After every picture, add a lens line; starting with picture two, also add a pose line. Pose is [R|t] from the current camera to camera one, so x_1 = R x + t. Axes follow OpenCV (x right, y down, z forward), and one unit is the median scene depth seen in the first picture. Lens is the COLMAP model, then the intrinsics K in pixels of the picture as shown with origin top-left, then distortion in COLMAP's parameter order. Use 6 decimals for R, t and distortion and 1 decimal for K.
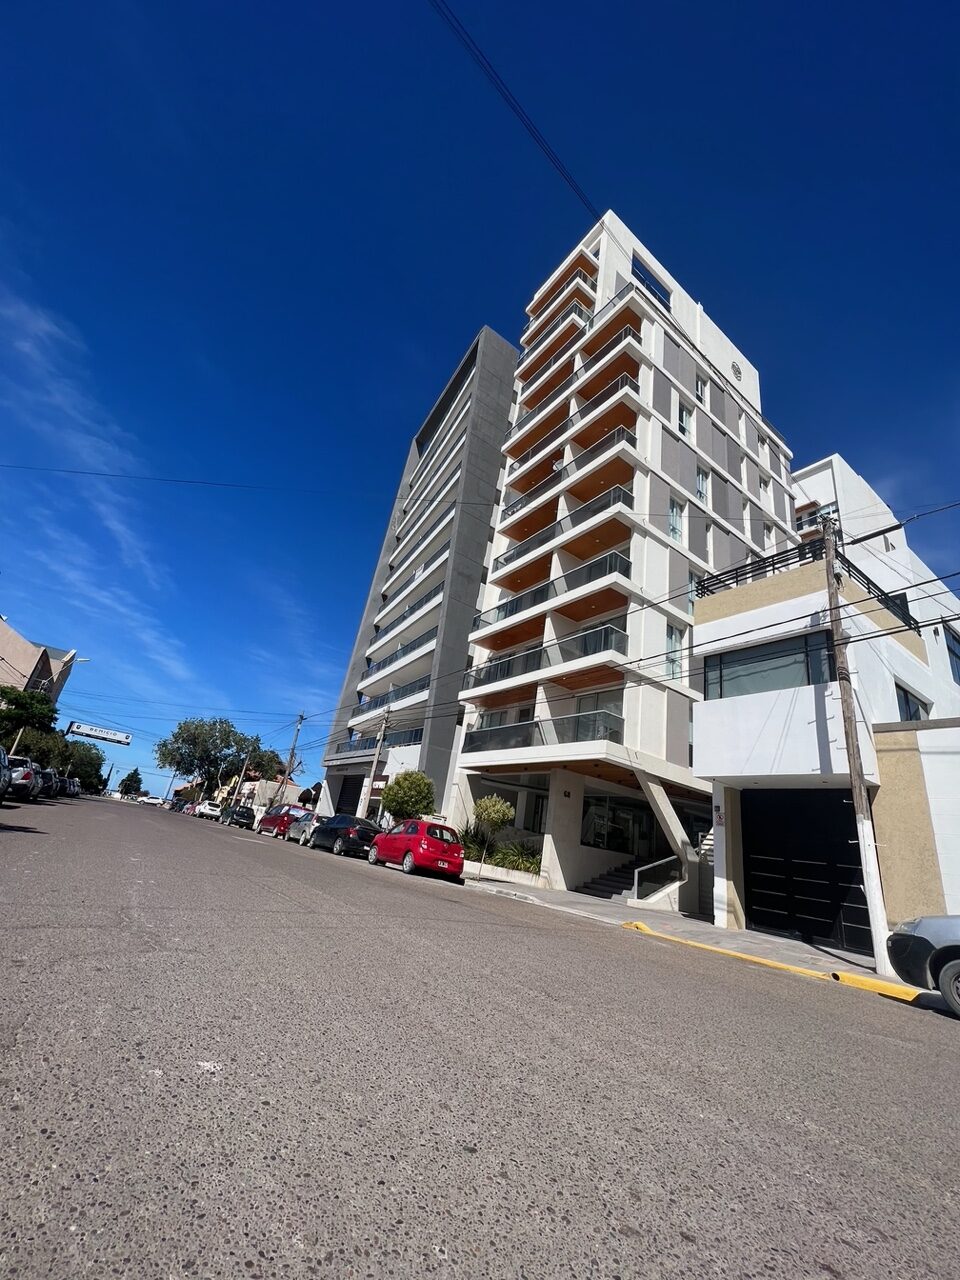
lens RADIAL K [[507.9, 0, 478.7], [0, 507.9, 640.9], [0, 0, 1]] dist [0.007867, 0.000217]
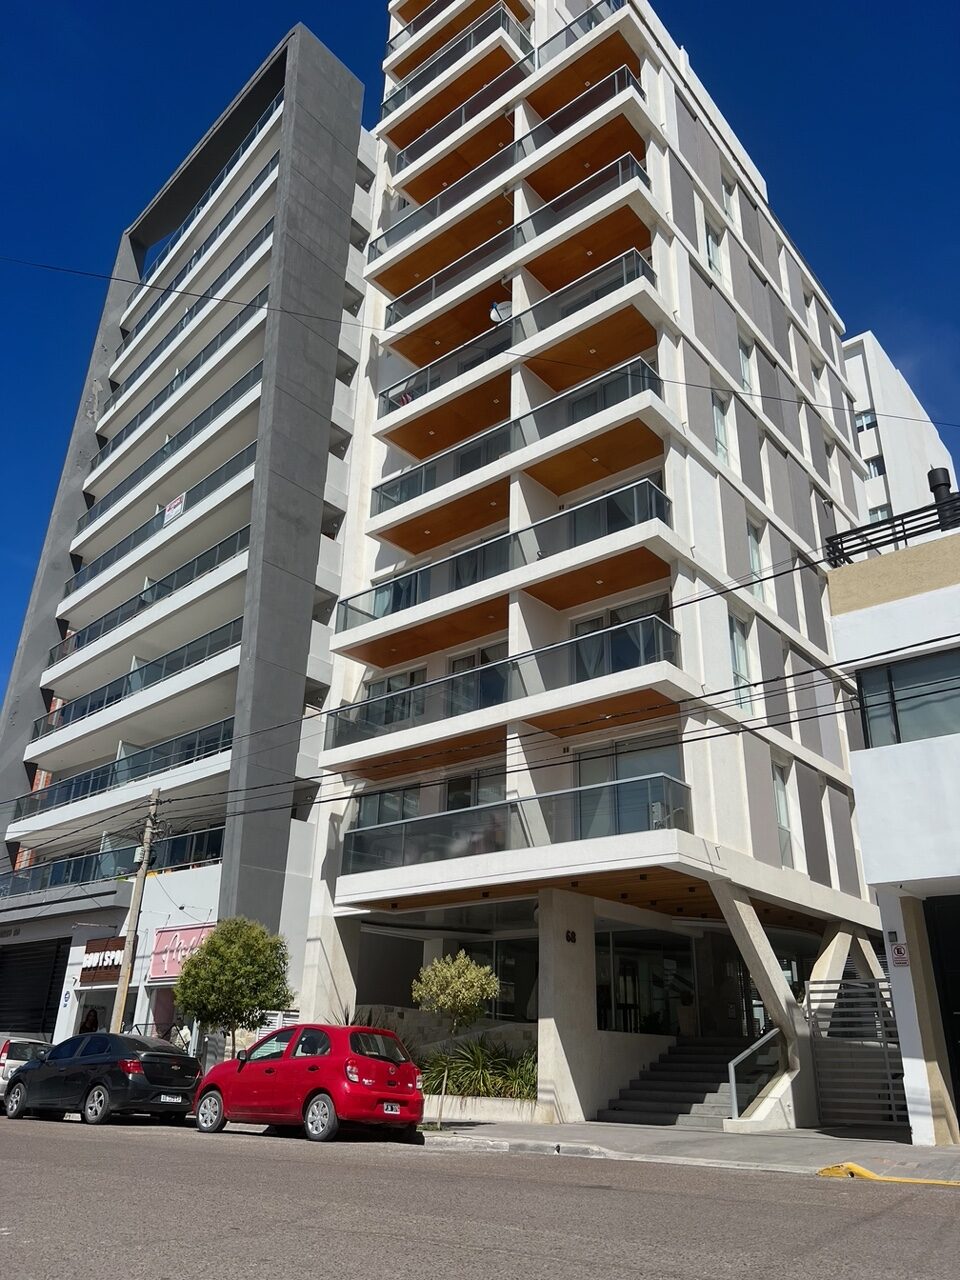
lens RADIAL K [[962.5, 0, 478.8], [0, 962.5, 638.6], [0, 0, 1]] dist [0.024684, -0.005574]
pose [[0.958109, -0.016033, 0.285956, -0.163525], [0.018097, 0.999826, -0.004575, -0.004280], [-0.285833, 0.009559, 0.958232, 0.053561]]
